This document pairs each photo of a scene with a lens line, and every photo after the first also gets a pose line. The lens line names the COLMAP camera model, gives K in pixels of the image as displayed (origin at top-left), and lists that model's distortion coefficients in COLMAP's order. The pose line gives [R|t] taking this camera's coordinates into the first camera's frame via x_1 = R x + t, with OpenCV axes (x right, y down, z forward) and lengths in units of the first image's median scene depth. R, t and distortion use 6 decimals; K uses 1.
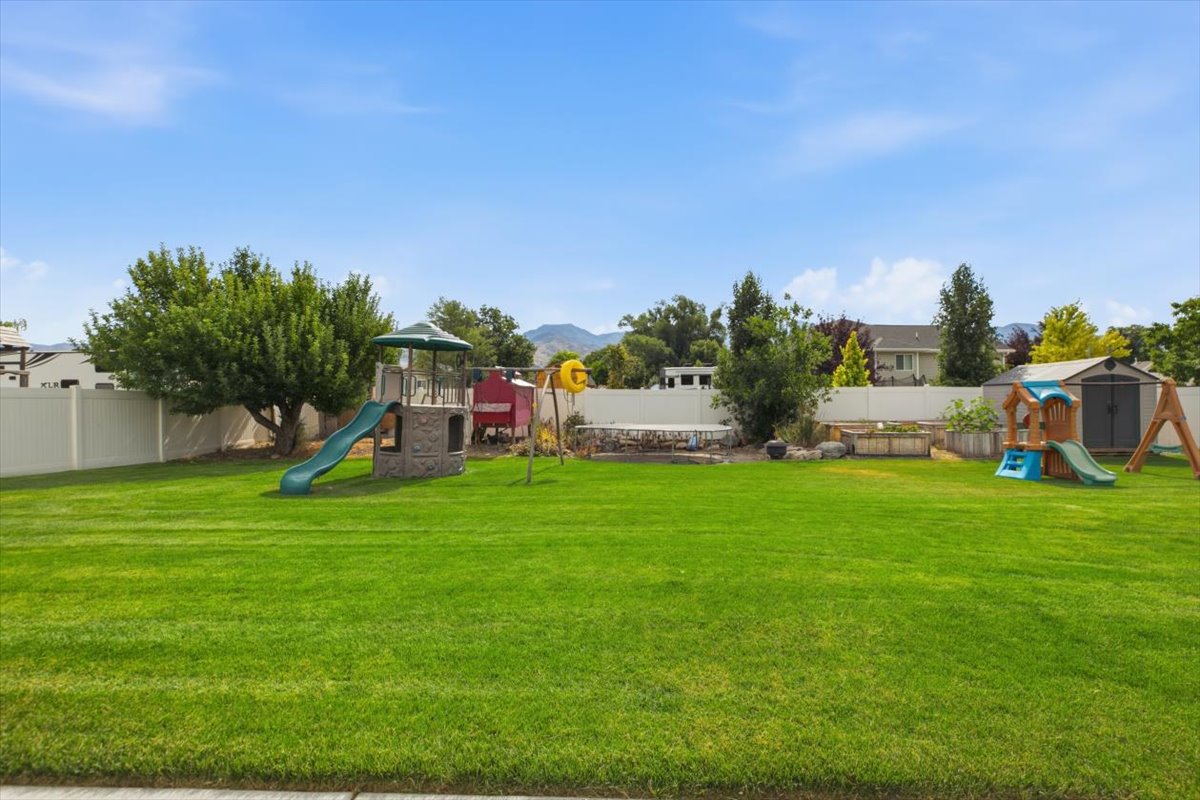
lens RADIAL K [[553.6, 0, 622.6], [0, 553.6, 414.8], [0, 0, 1]] dist [-0.006966, -0.000529]
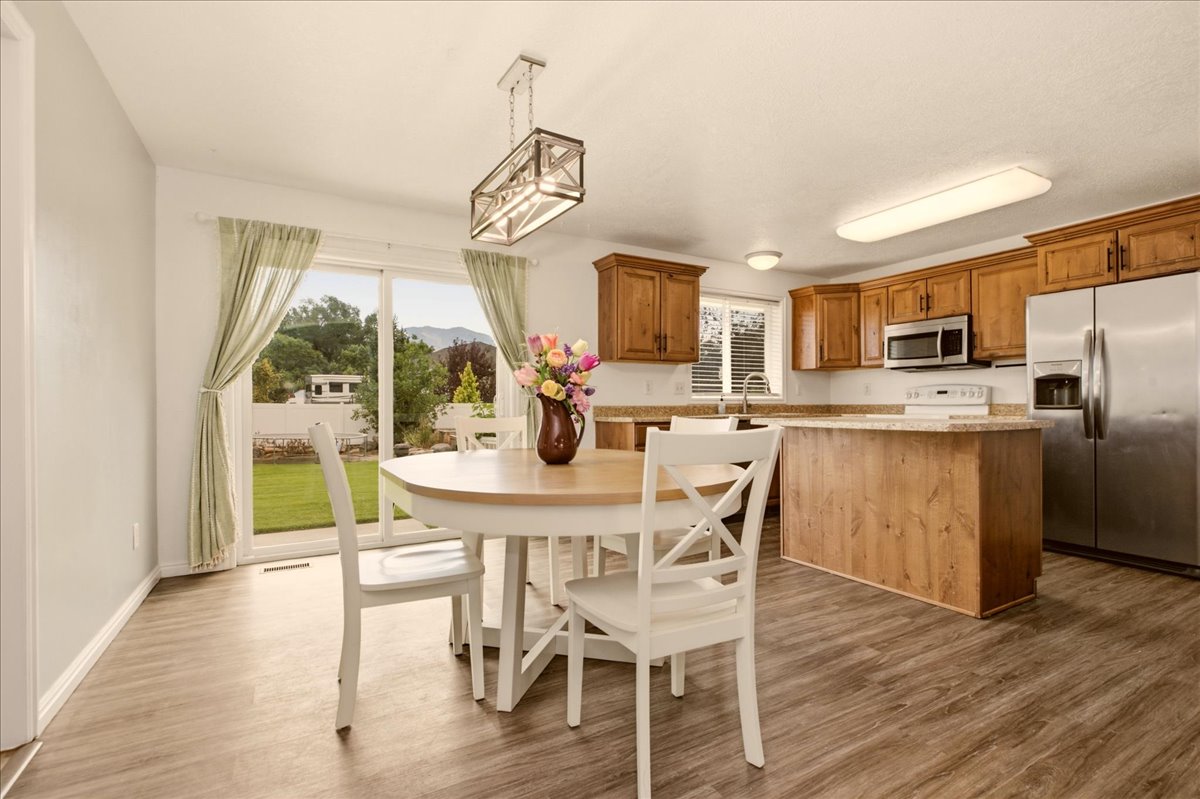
lens RADIAL K [[553.6, 0, 618.0], [0, 553.6, 406.3], [0, 0, 1]] dist [-0.006966, -0.000529]
pose [[0.835127, 0.009362, 0.549977, -0.024149], [0.004083, 0.999722, -0.023218, -0.010835], [-0.550042, 0.021635, 0.834857, -0.366548]]
